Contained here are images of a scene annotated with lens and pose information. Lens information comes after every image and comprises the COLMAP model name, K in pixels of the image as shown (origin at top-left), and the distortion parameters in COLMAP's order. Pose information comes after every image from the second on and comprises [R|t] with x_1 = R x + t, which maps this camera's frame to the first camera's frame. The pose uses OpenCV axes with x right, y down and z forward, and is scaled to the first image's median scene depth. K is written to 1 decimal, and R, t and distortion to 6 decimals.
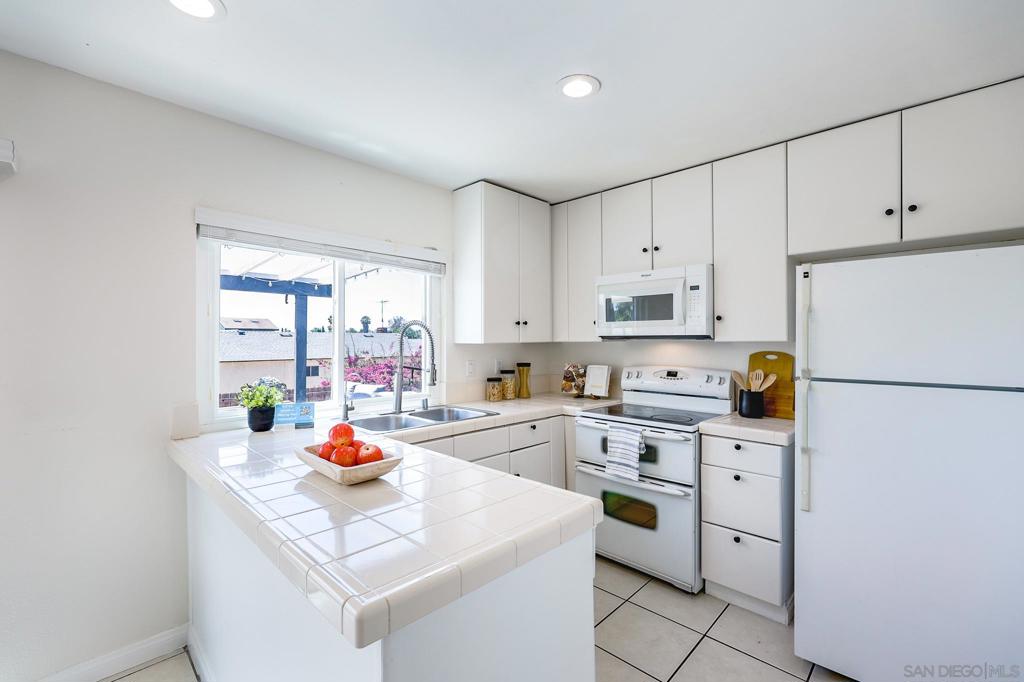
lens RADIAL K [[446.4, 0, 512.0], [0, 446.4, 341.0], [0, 0, 1]] dist [-0.001107, -0.000094]
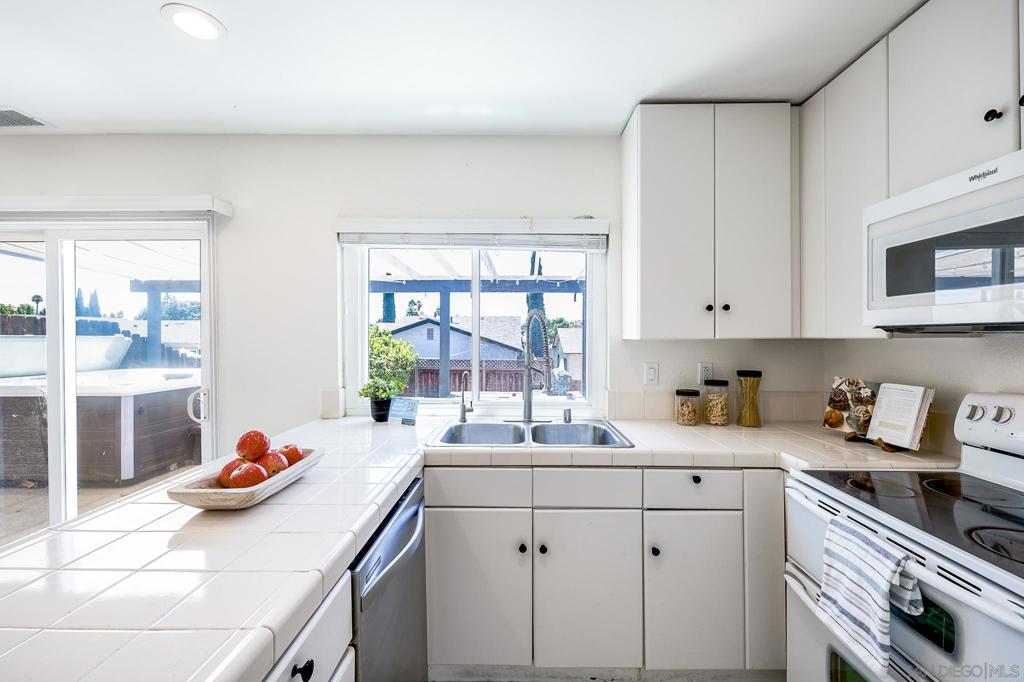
lens RADIAL K [[419.7, 0, 512.0], [0, 419.7, 341.0], [0, 0, 1]] dist [0.001142, 0.000230]
pose [[0.687541, 0.009669, -0.726082, 0.253124], [-0.003146, 0.999942, 0.010337, 0.001542], [0.726139, -0.004823, 0.687531, 0.380143]]
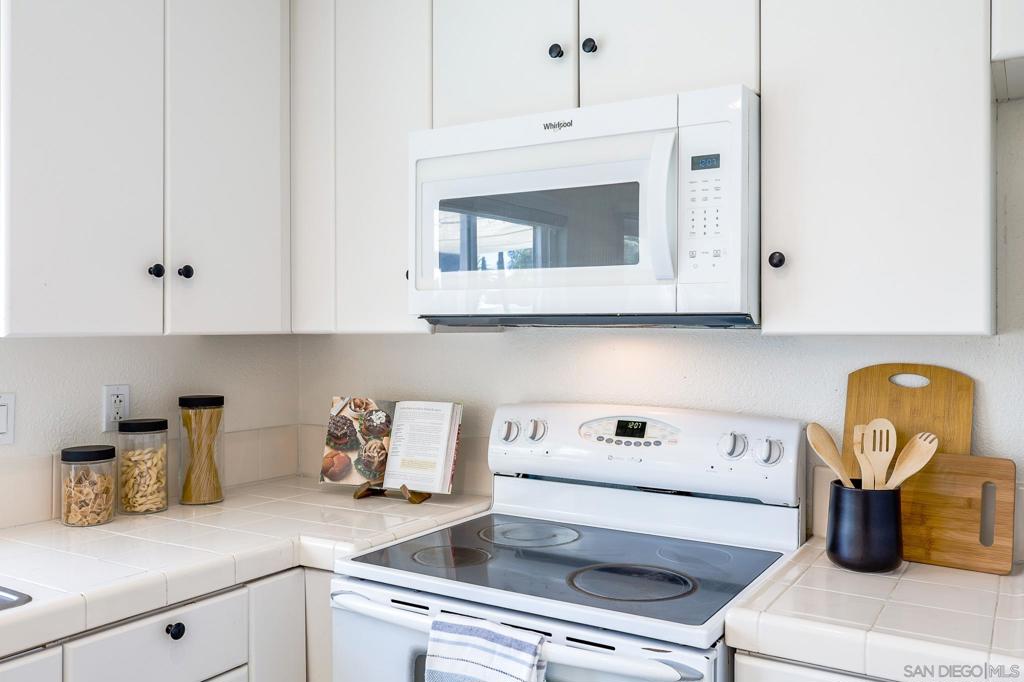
lens RADIAL K [[859.5, 0, 512.0], [0, 859.5, 341.0], [0, 0, 1]] dist [0.009658, 0.004817]
pose [[0.973964, 0.002979, 0.226685, 0.116460], [-0.005124, 0.999948, 0.008873, 0.001544], [-0.226646, -0.009804, 0.973928, 0.366508]]
